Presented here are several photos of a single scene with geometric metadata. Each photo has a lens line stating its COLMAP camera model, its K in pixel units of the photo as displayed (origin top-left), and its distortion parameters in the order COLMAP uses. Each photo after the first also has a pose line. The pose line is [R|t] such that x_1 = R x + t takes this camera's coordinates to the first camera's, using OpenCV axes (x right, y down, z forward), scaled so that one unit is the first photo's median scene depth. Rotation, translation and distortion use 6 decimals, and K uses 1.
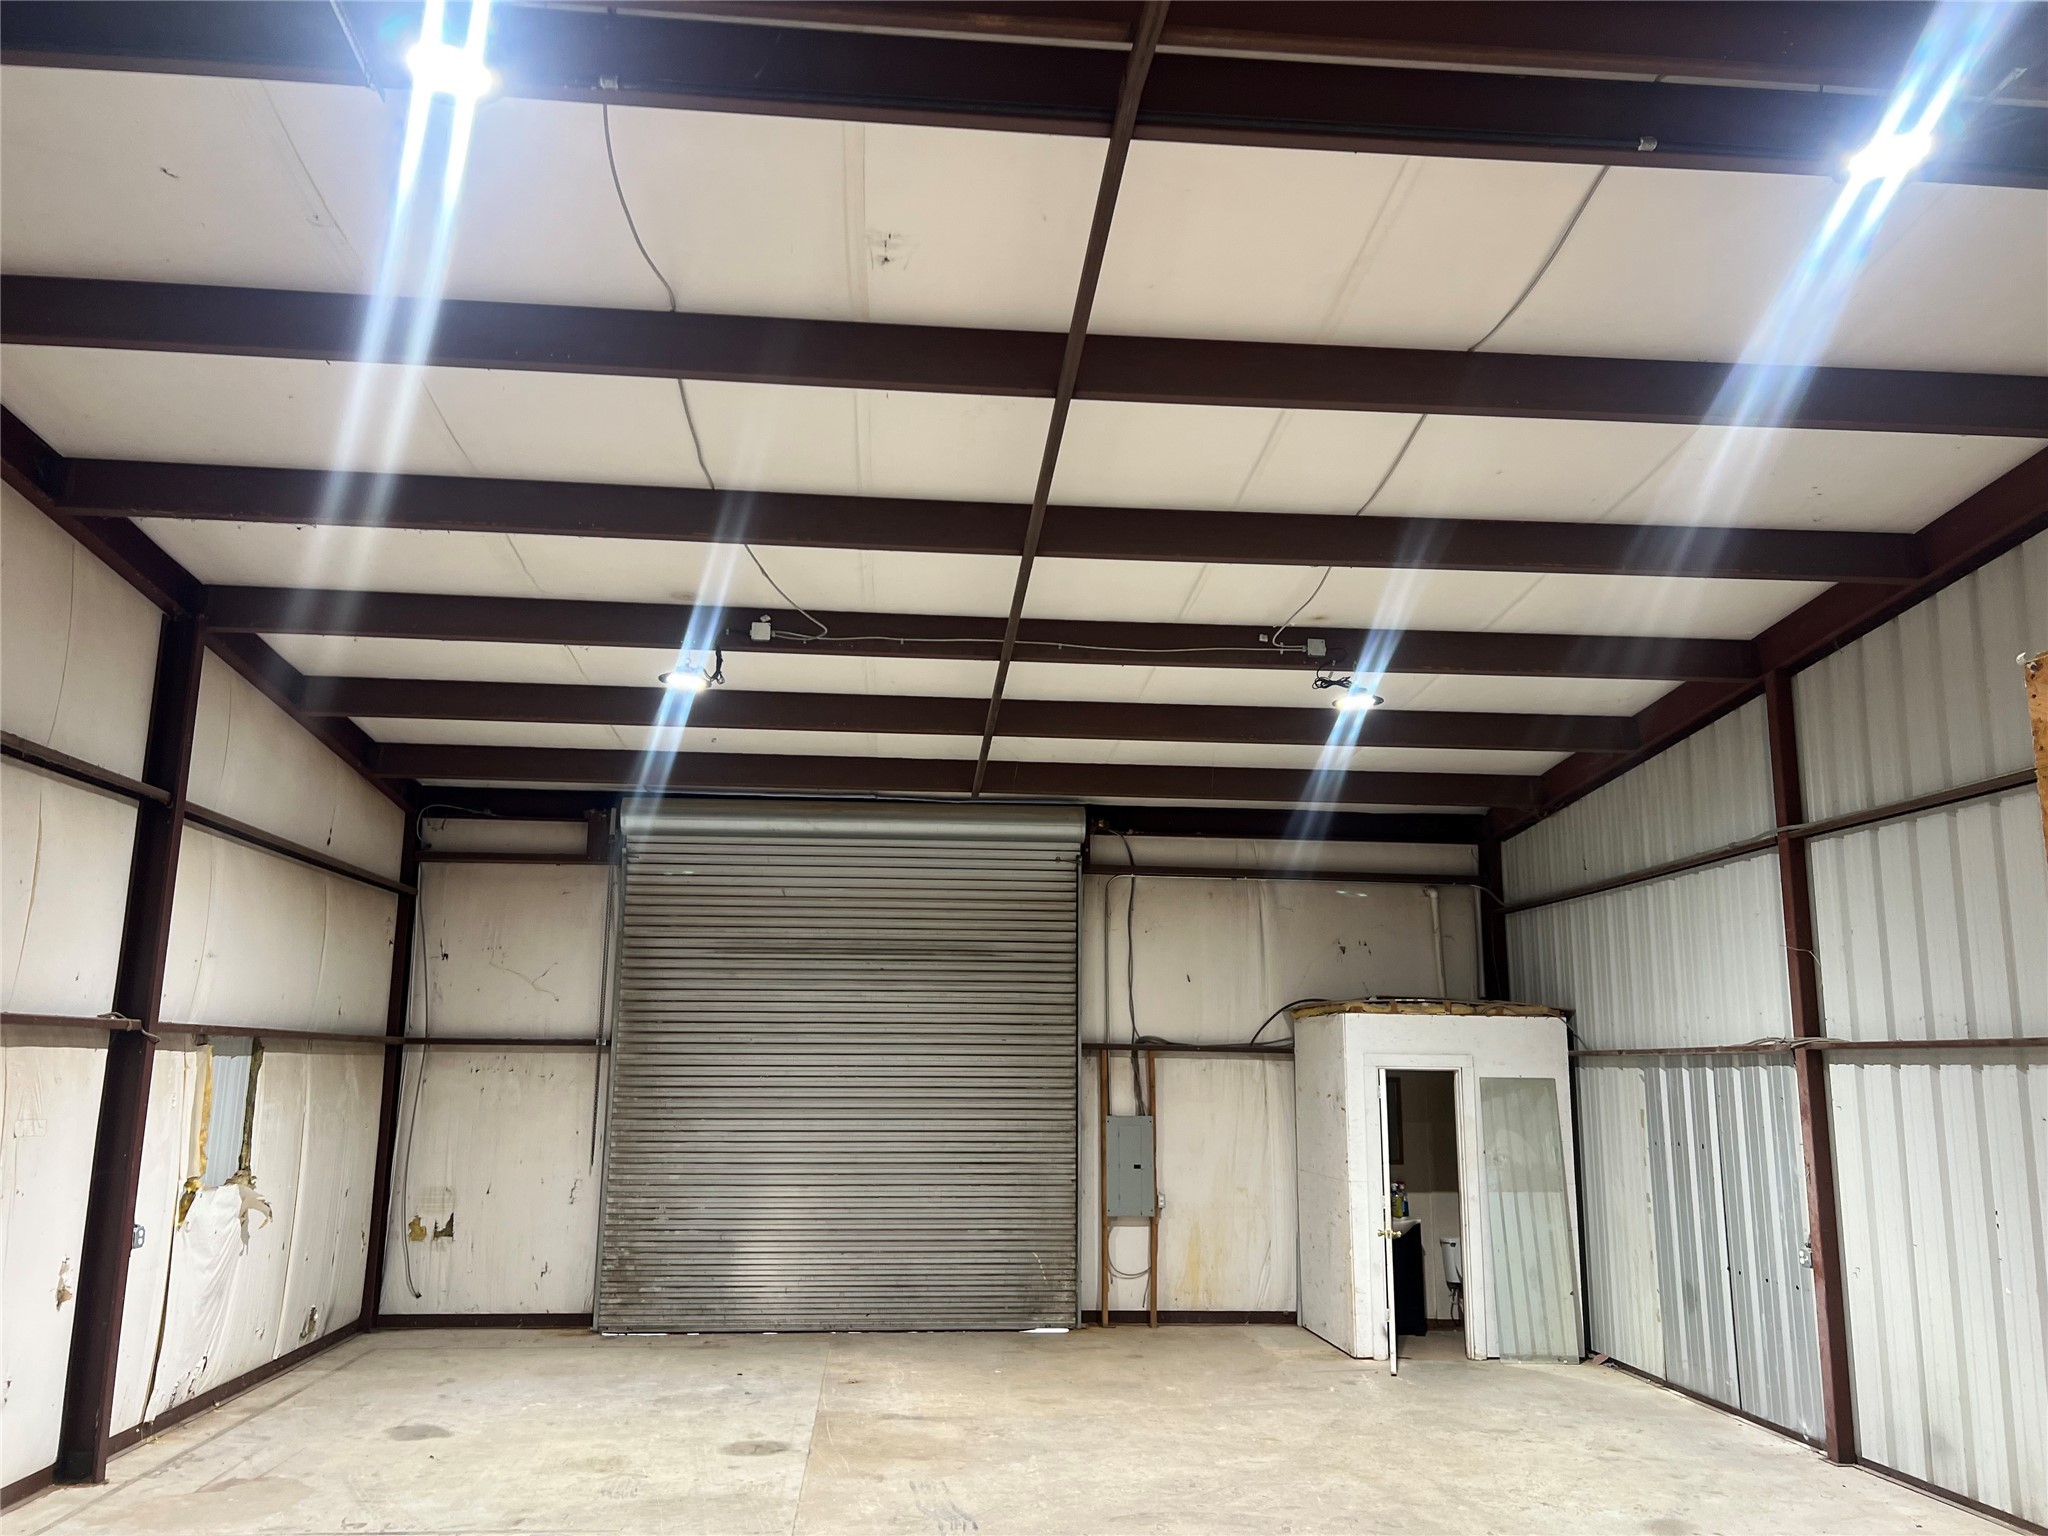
lens RADIAL K [[1540.0, 0, 1024.5], [0, 1540.0, 777.3], [0, 0, 1]] dist [0.055800, -0.065677]
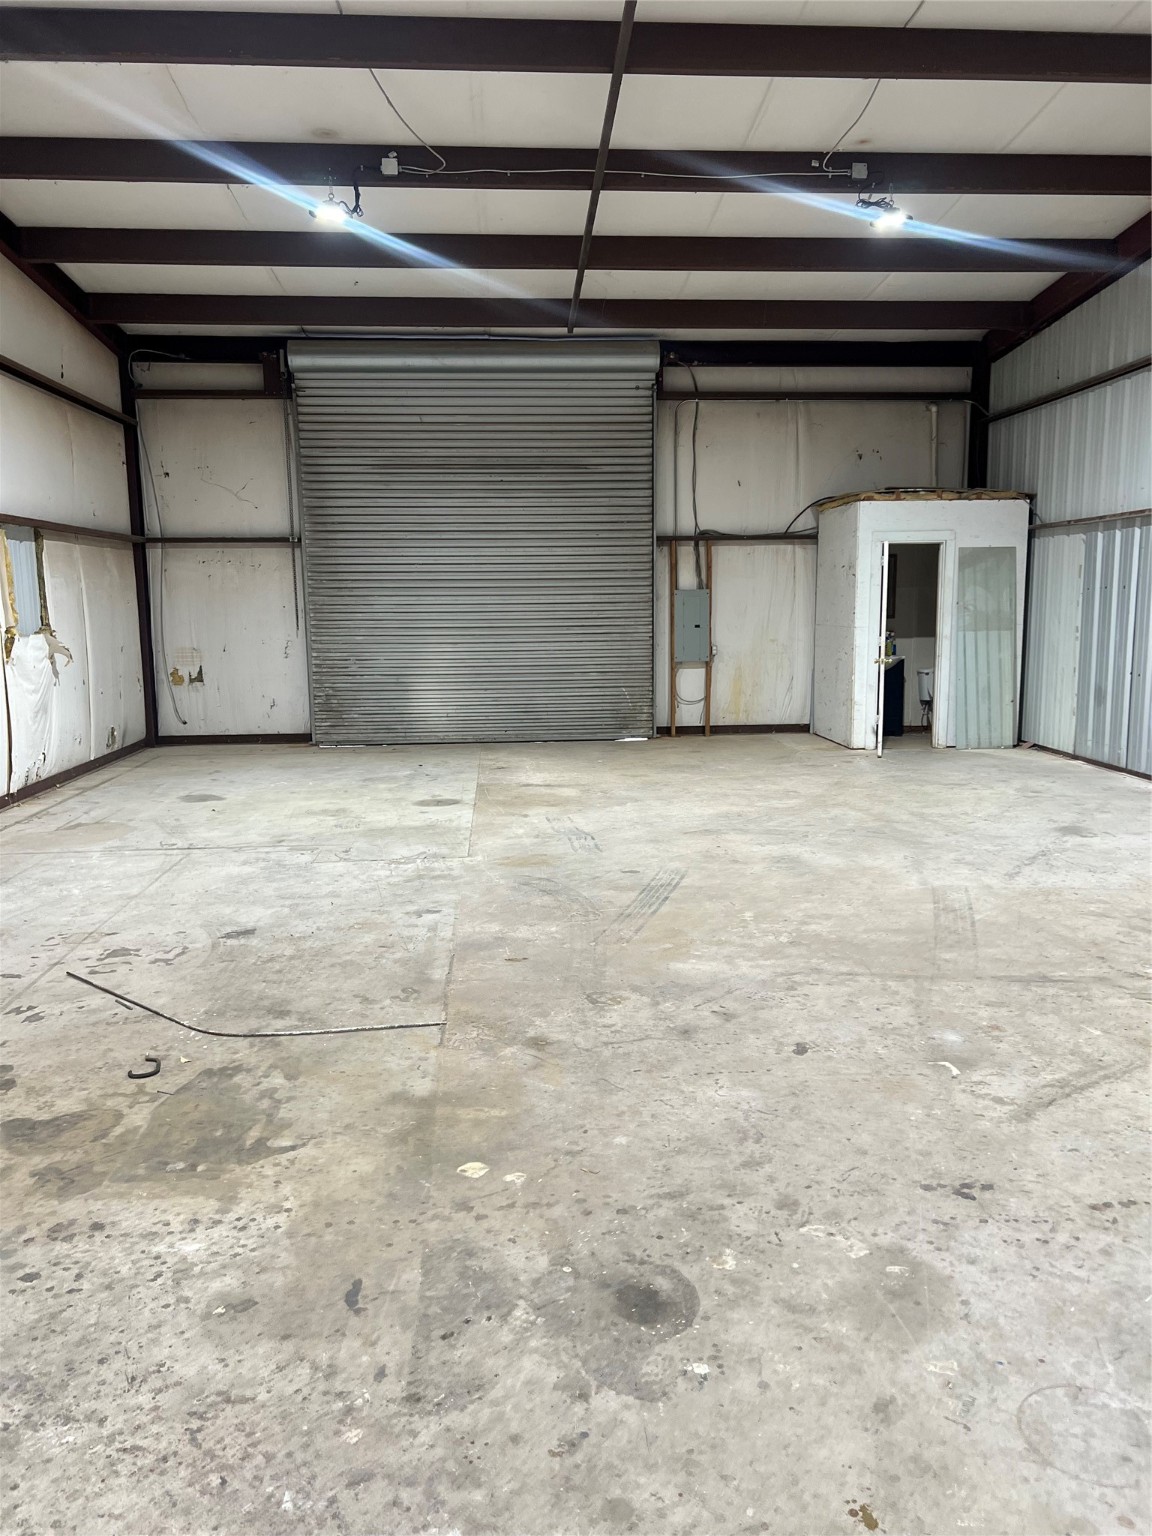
lens RADIAL K [[1155.0, 0, 592.1], [0, 1155.0, 781.4], [0, 0, 1]] dist [0.055800, -0.065677]
pose [[0.999732, -0.019435, -0.012554, -0.010118], [0.022538, 0.940719, 0.338437, 0.035900], [0.005233, -0.338629, 0.940905, -0.003195]]
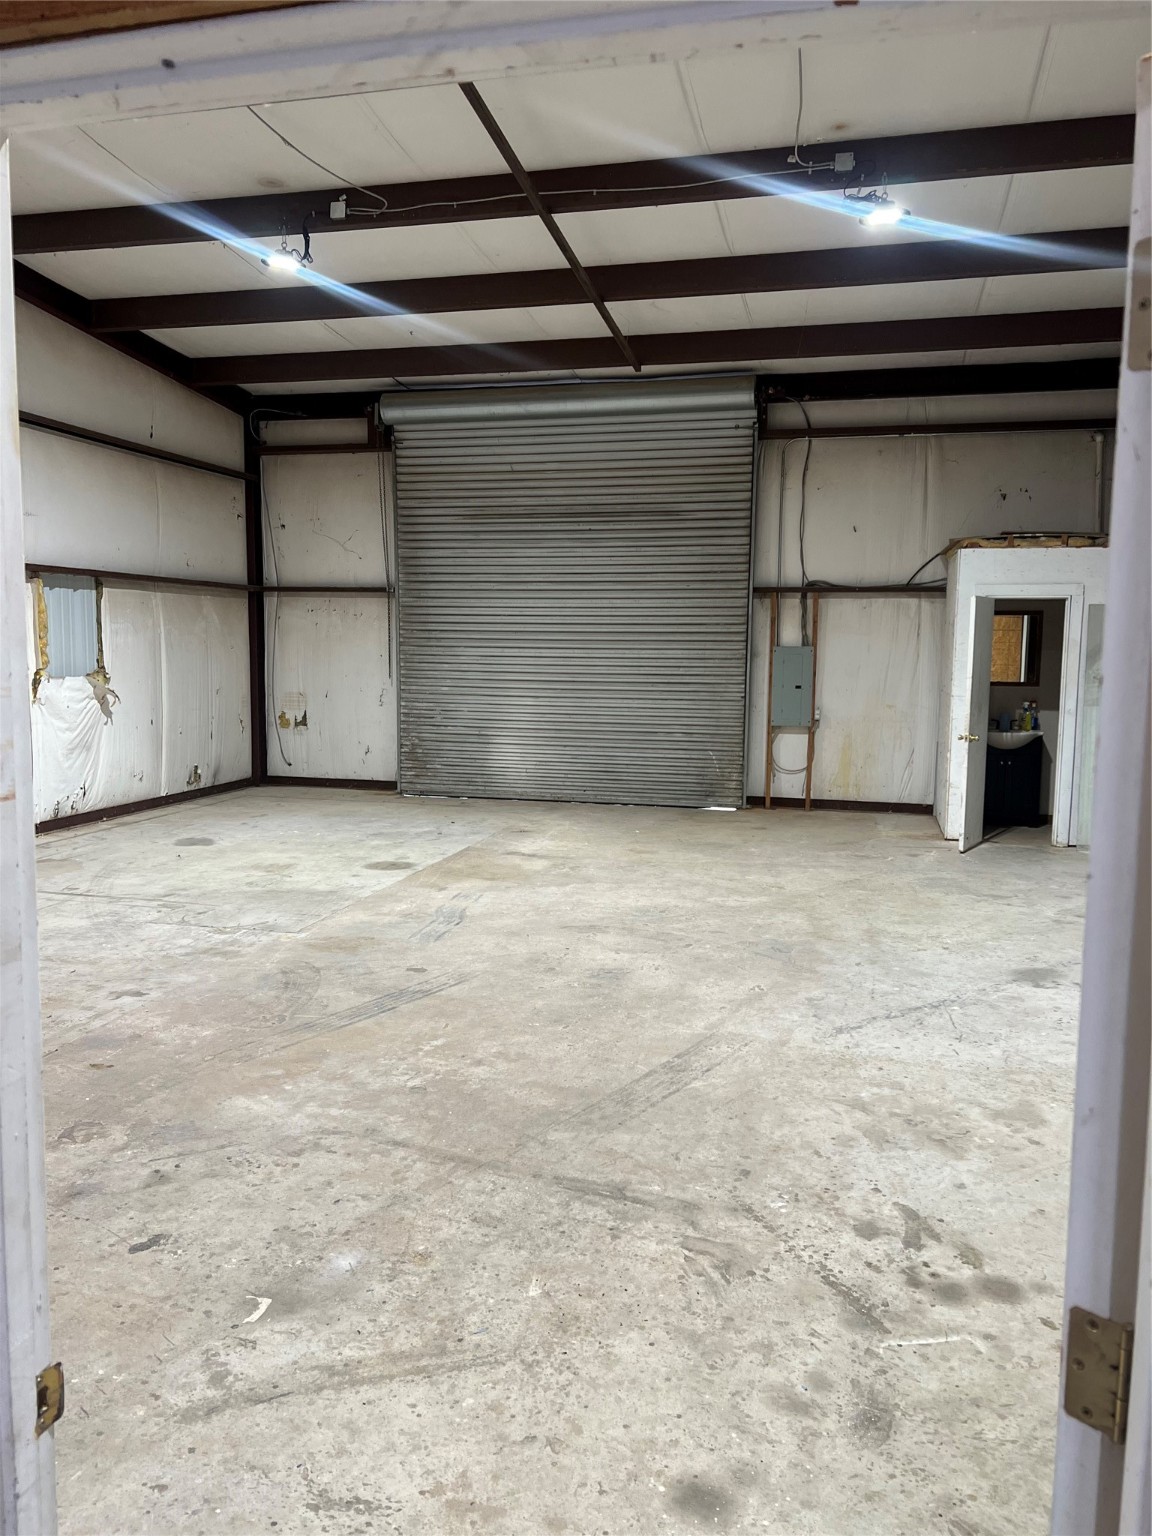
lens RADIAL K [[1155.0, 0, 576.3], [0, 1155.0, 777.9], [0, 0, 1]] dist [0.055800, -0.065677]
pose [[0.943926, 0.038968, -0.327849, 0.215819], [0.059606, 0.956579, 0.285315, 0.052509], [0.324732, -0.288858, 0.900617, 0.108875]]
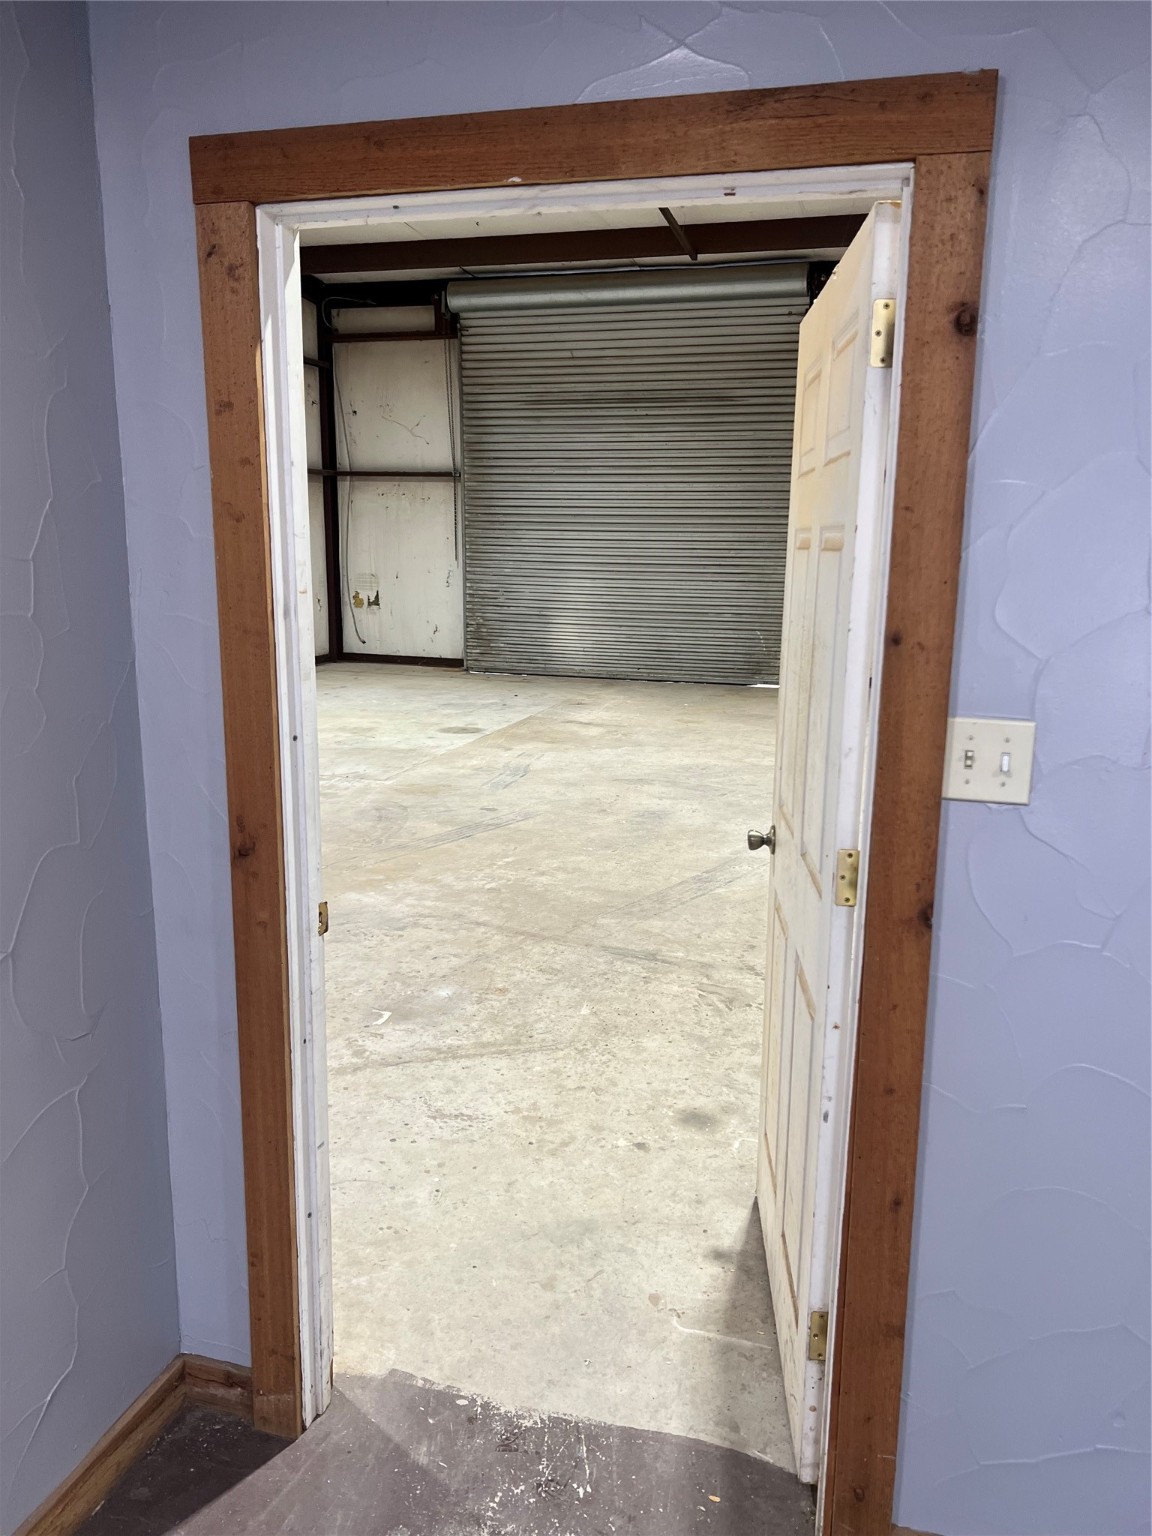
lens RADIAL K [[1155.0, 0, 591.8], [0, 1155.0, 784.5], [0, 0, 1]] dist [0.055800, -0.065677]
pose [[0.930491, 0.081790, -0.357067, 0.244755], [0.063736, 0.923738, 0.377685, 0.042254], [0.360727, -0.374190, 0.854317, 0.040614]]
